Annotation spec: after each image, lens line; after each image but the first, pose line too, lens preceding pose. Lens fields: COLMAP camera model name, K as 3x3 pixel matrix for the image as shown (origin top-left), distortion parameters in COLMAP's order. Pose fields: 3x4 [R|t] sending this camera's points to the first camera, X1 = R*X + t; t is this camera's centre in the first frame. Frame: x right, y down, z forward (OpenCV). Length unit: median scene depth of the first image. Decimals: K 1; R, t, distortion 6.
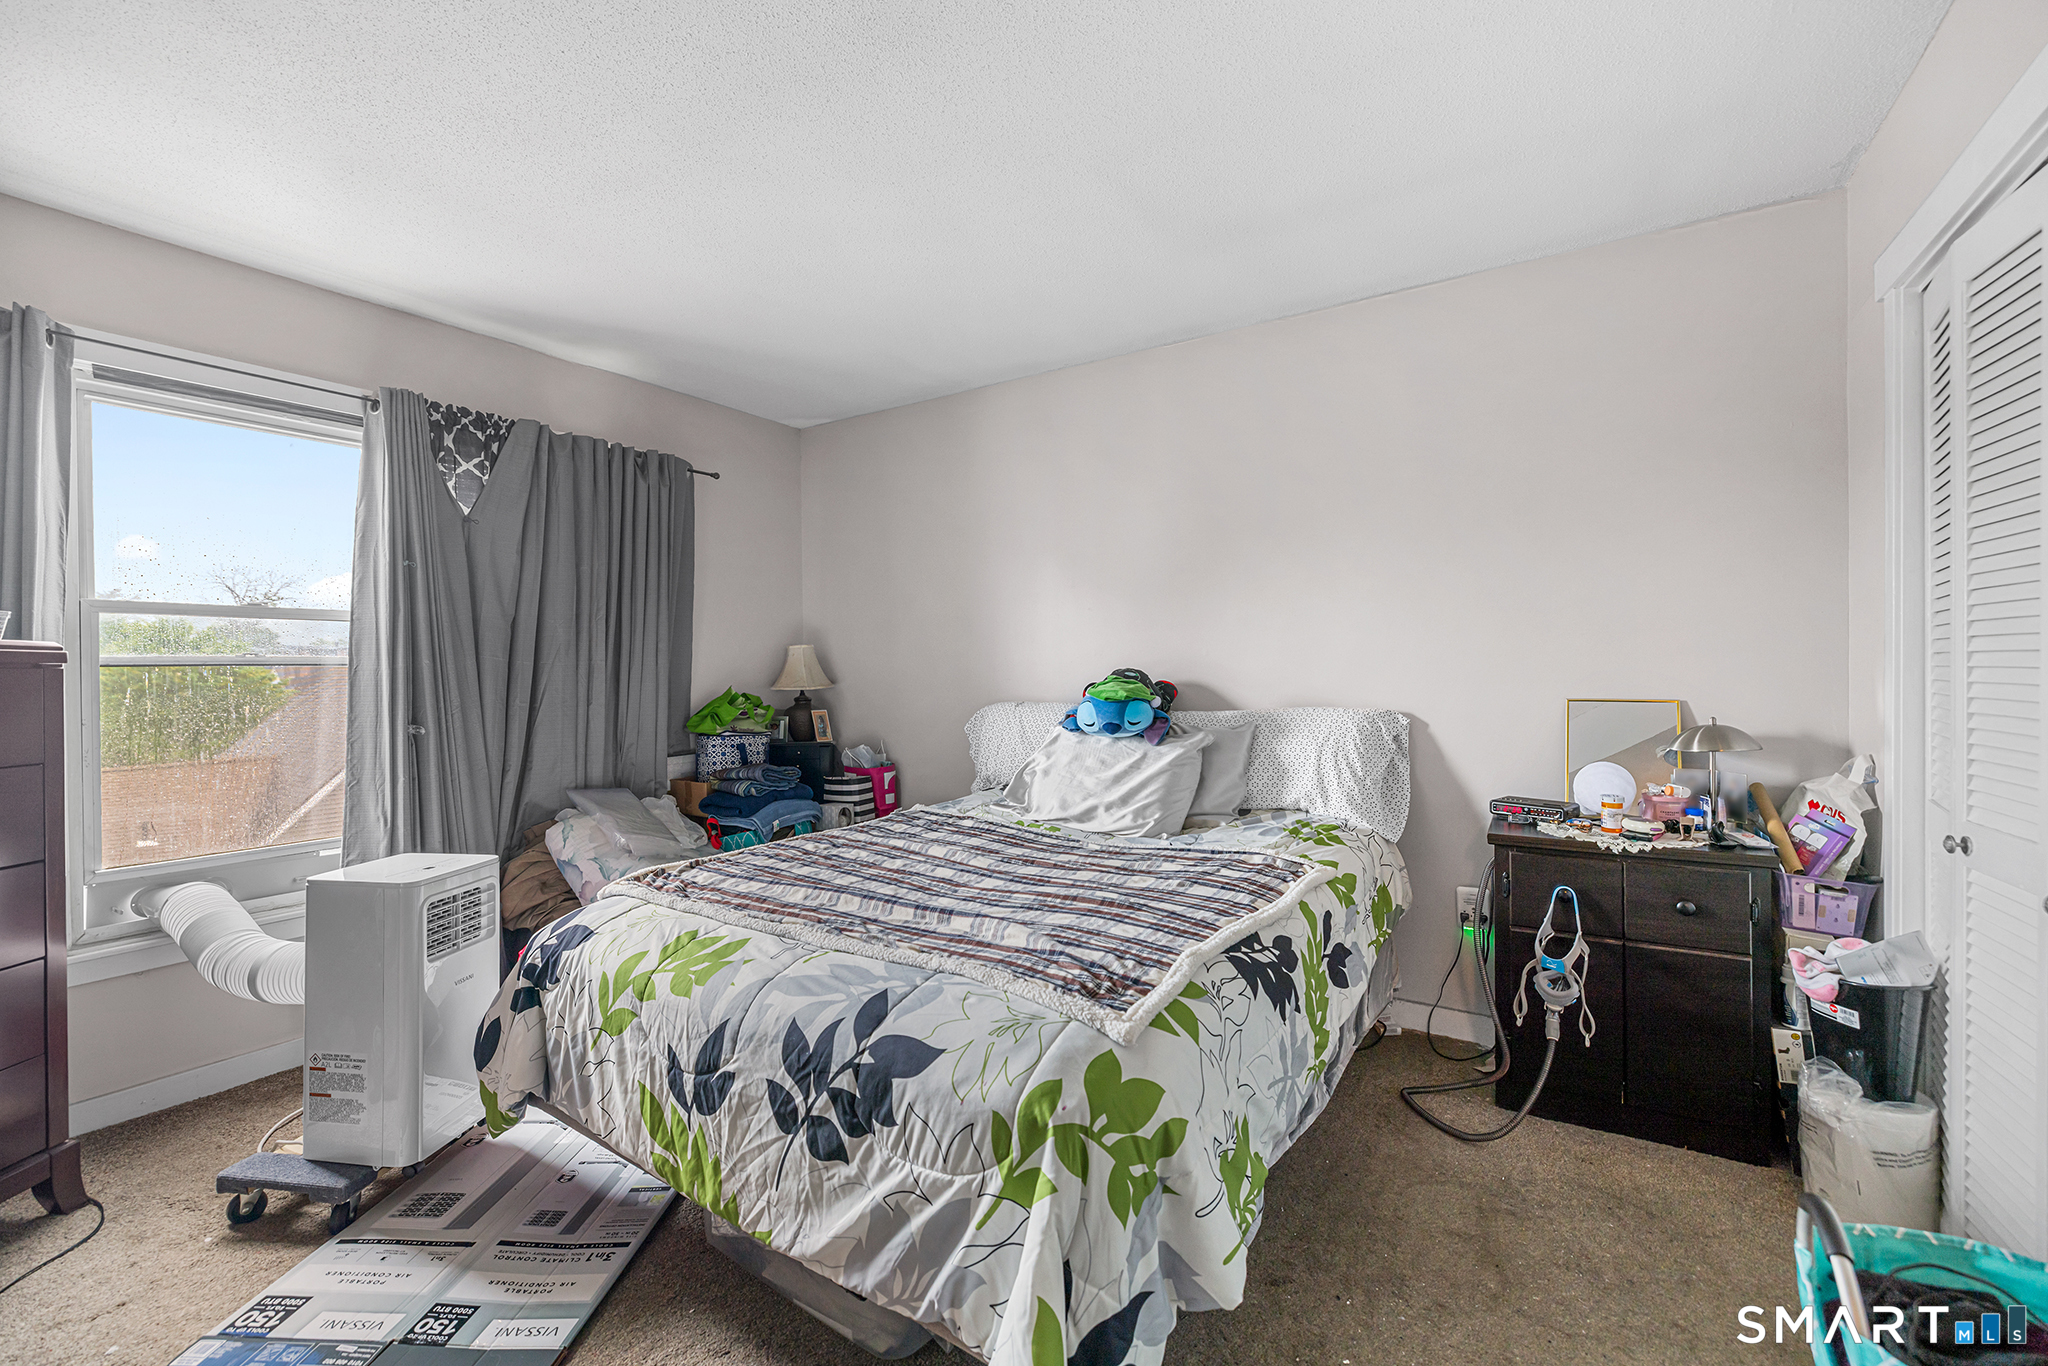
lens RADIAL K [[853.4, 0, 1015.3], [0, 853.4, 675.1], [0, 0, 1]] dist [0.005647, -0.001146]
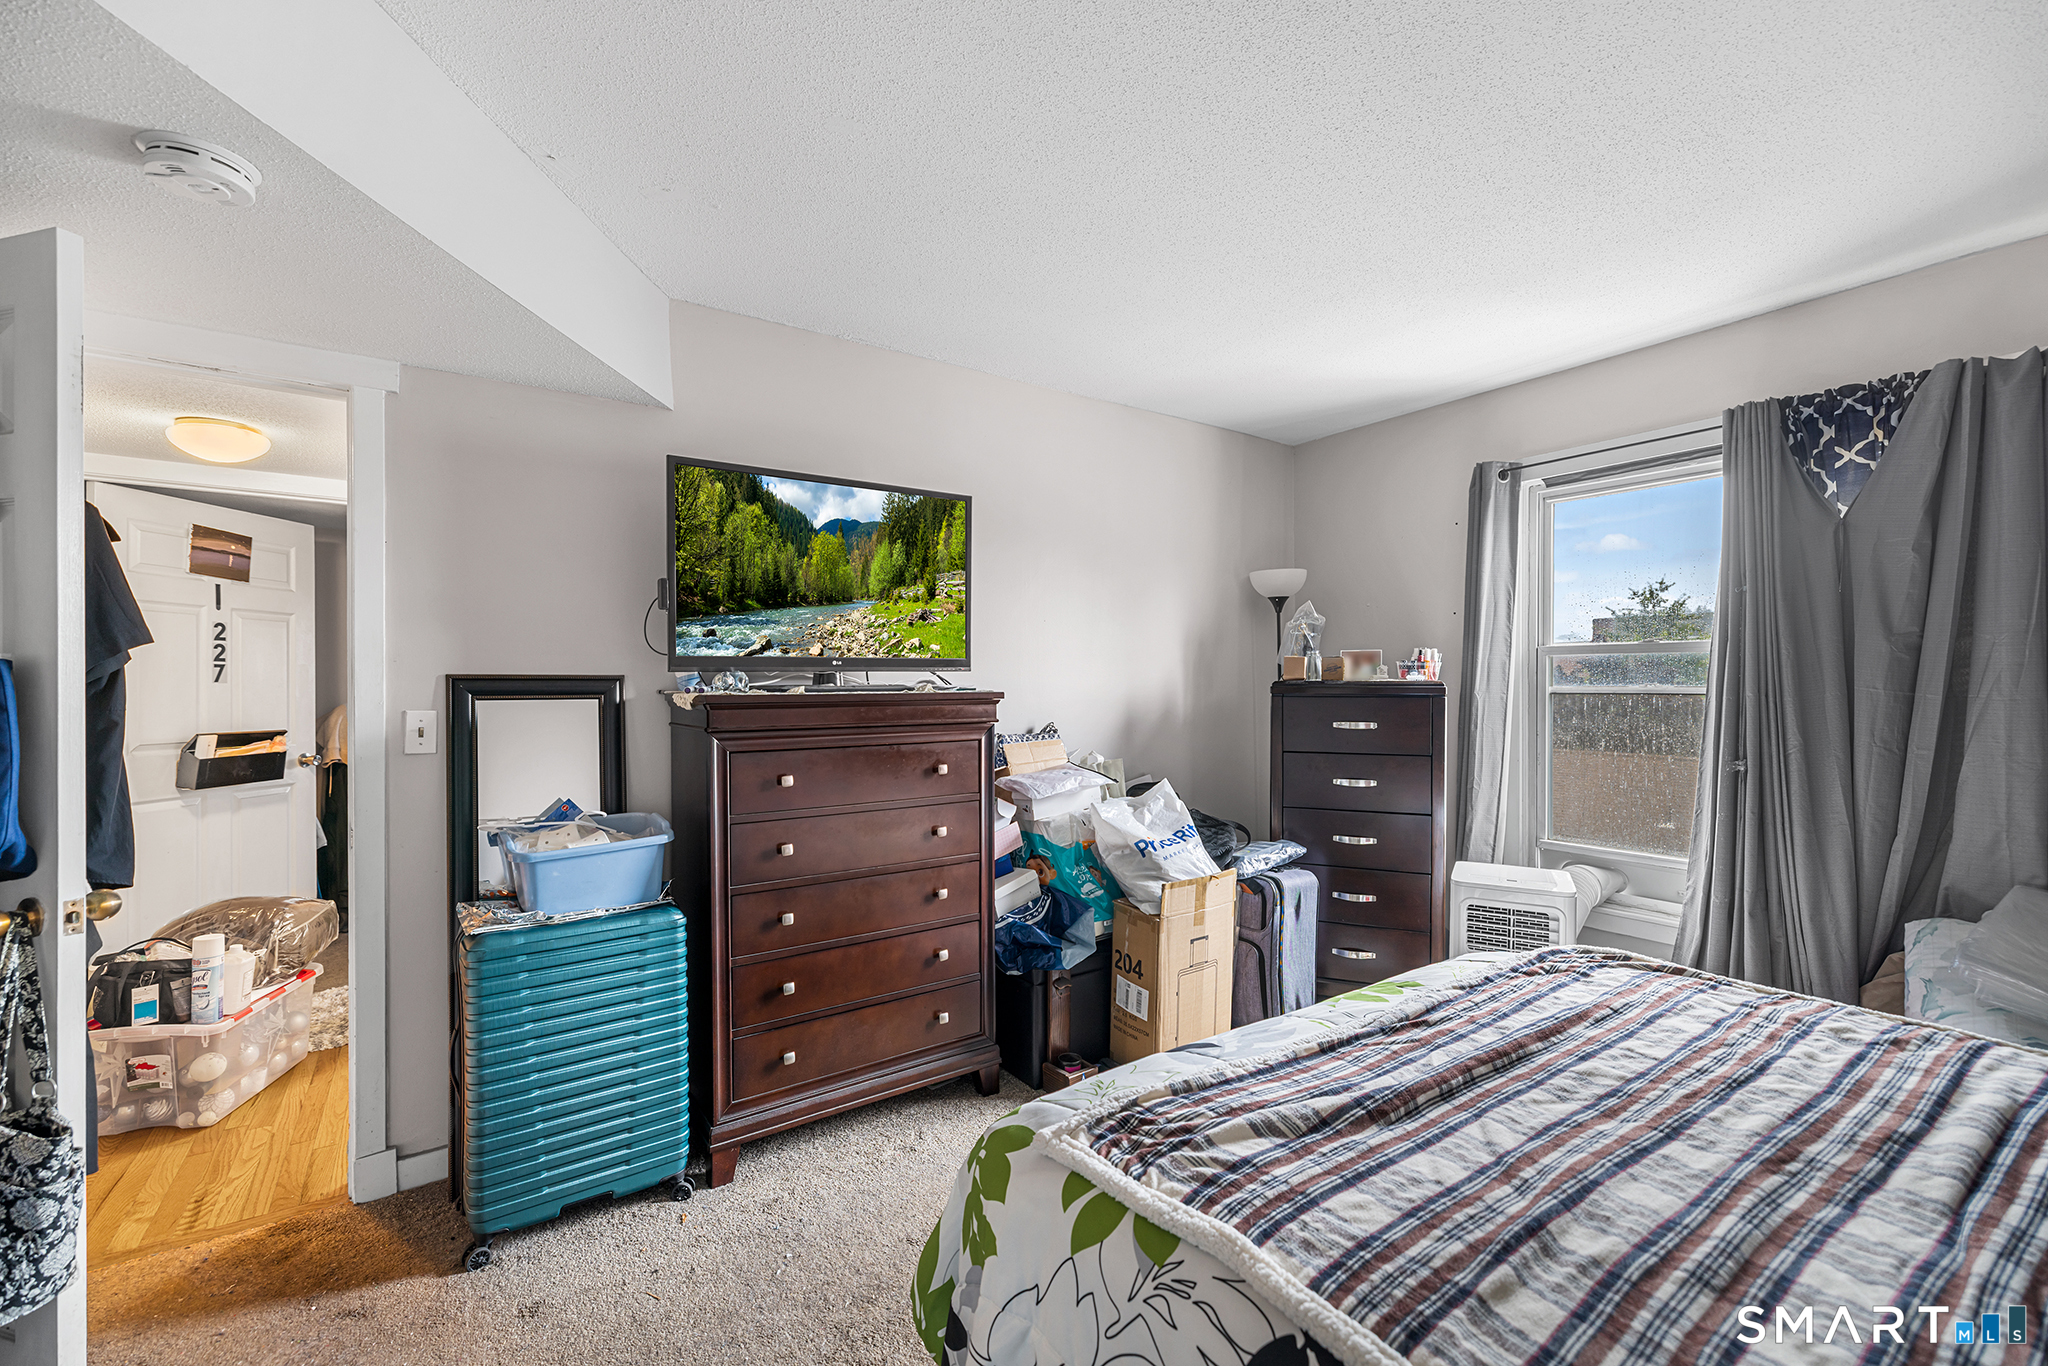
lens RADIAL K [[853.4, 0, 1016.7], [0, 853.4, 675.5], [0, 0, 1]] dist [0.005647, -0.001146]
pose [[-0.382109, 0.006338, -0.924095, 0.469862], [0.000817, 0.999978, 0.006521, -0.042064], [0.924117, 0.001736, -0.382106, 0.627044]]
